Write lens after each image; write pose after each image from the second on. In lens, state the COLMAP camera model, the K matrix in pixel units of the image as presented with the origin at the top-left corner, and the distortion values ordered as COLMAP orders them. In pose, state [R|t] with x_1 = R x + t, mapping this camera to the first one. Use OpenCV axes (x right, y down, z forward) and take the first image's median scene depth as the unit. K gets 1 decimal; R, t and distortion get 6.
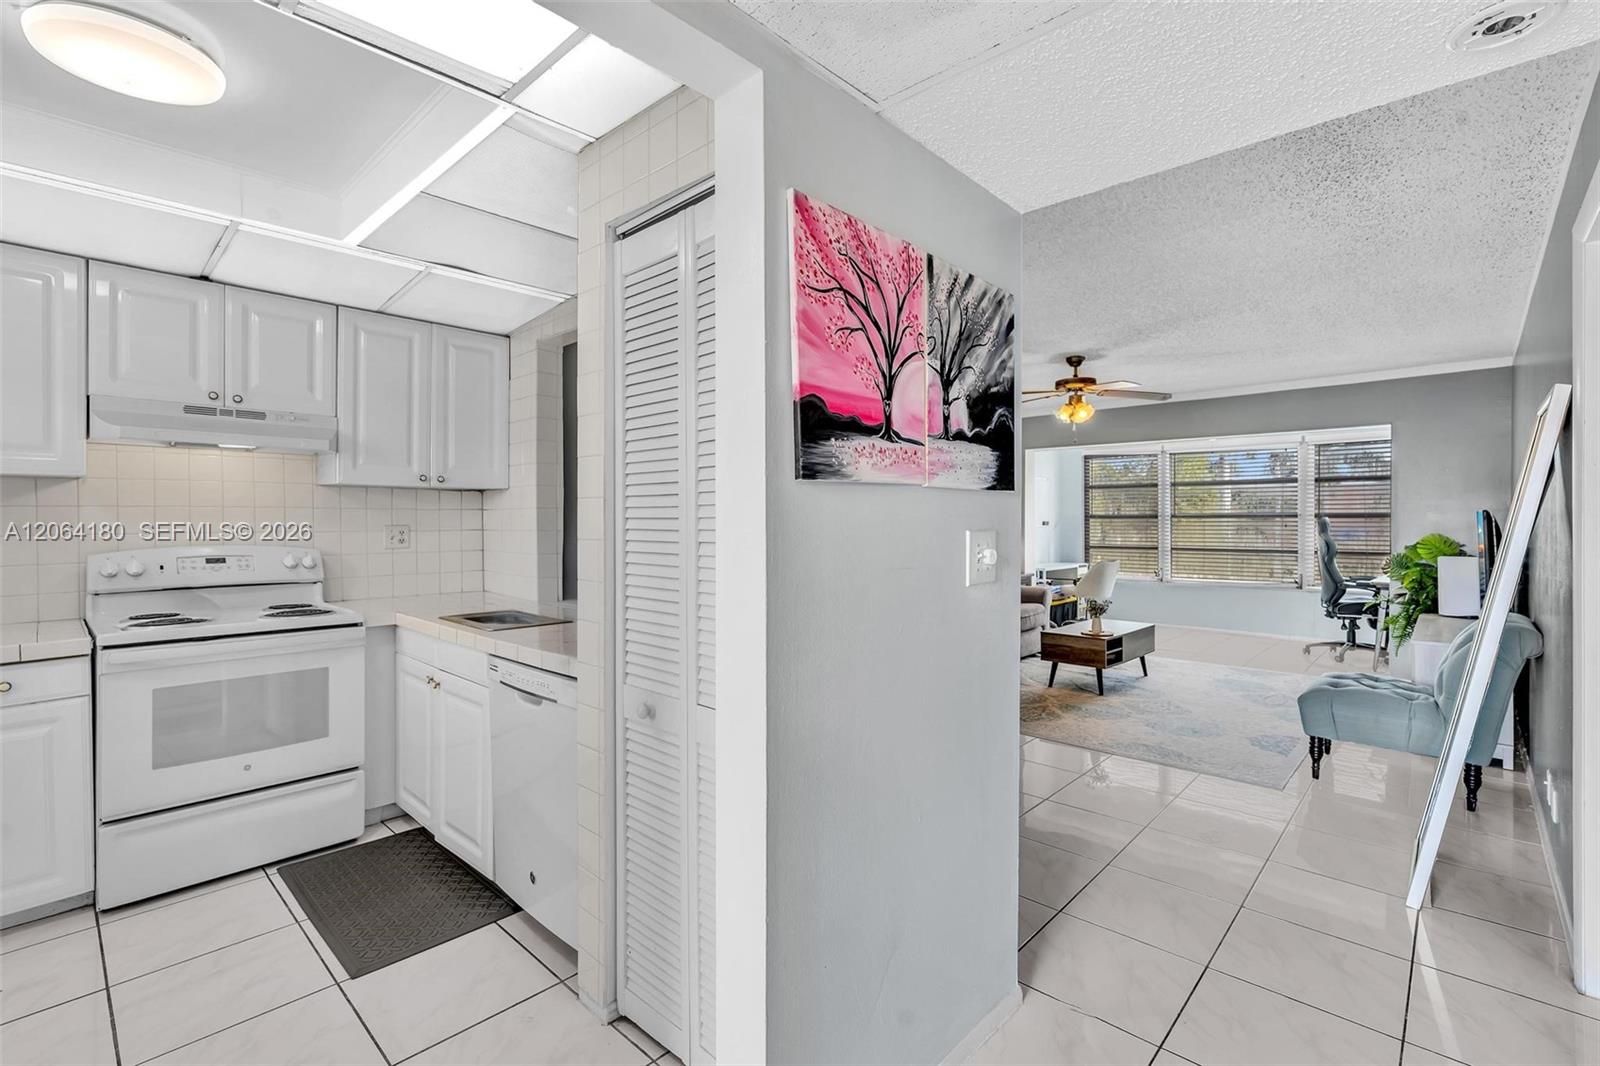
lens RADIAL K [[721.2, 0, 798.1], [0, 721.2, 525.2], [0, 0, 1]] dist [-0.000081, 0.000052]
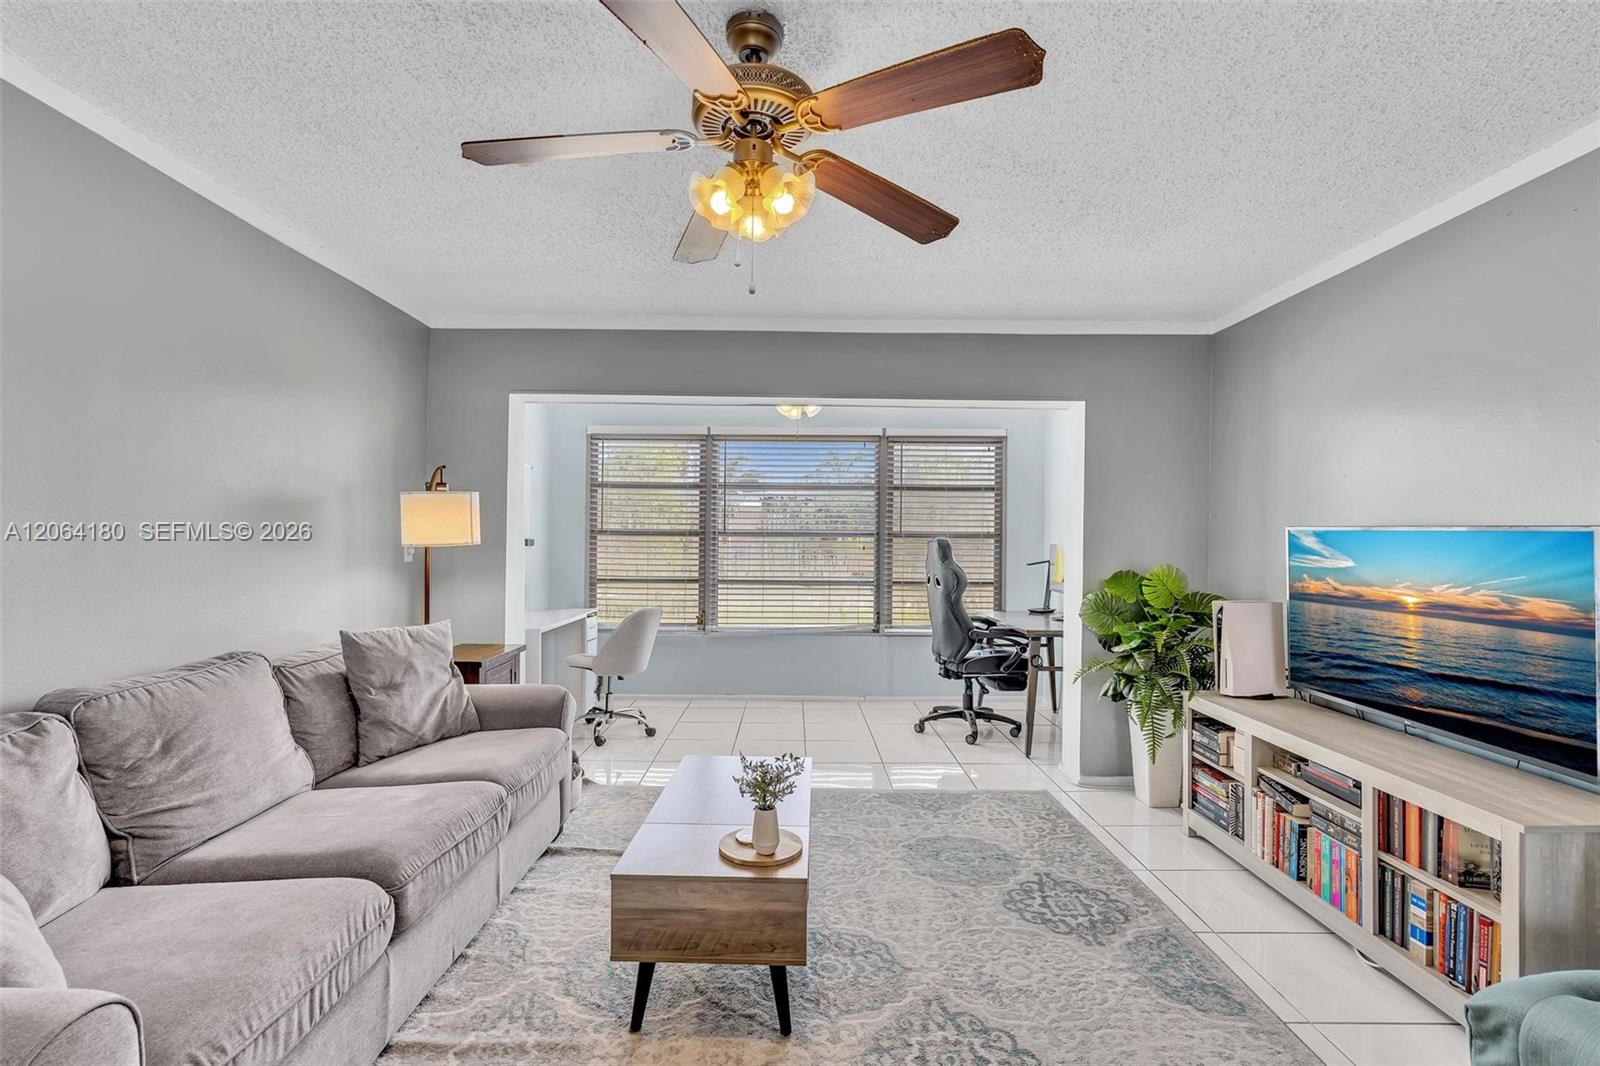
lens RADIAL K [[721.2, 0, 800.4], [0, 721.2, 542.5], [0, 0, 1]] dist [-0.000081, 0.000052]
pose [[0.729531, 0.010784, 0.683863, 0.146197], [-0.006252, 0.999939, -0.009100, 0.002600], [-0.683919, 0.002363, 0.729554, 0.583717]]
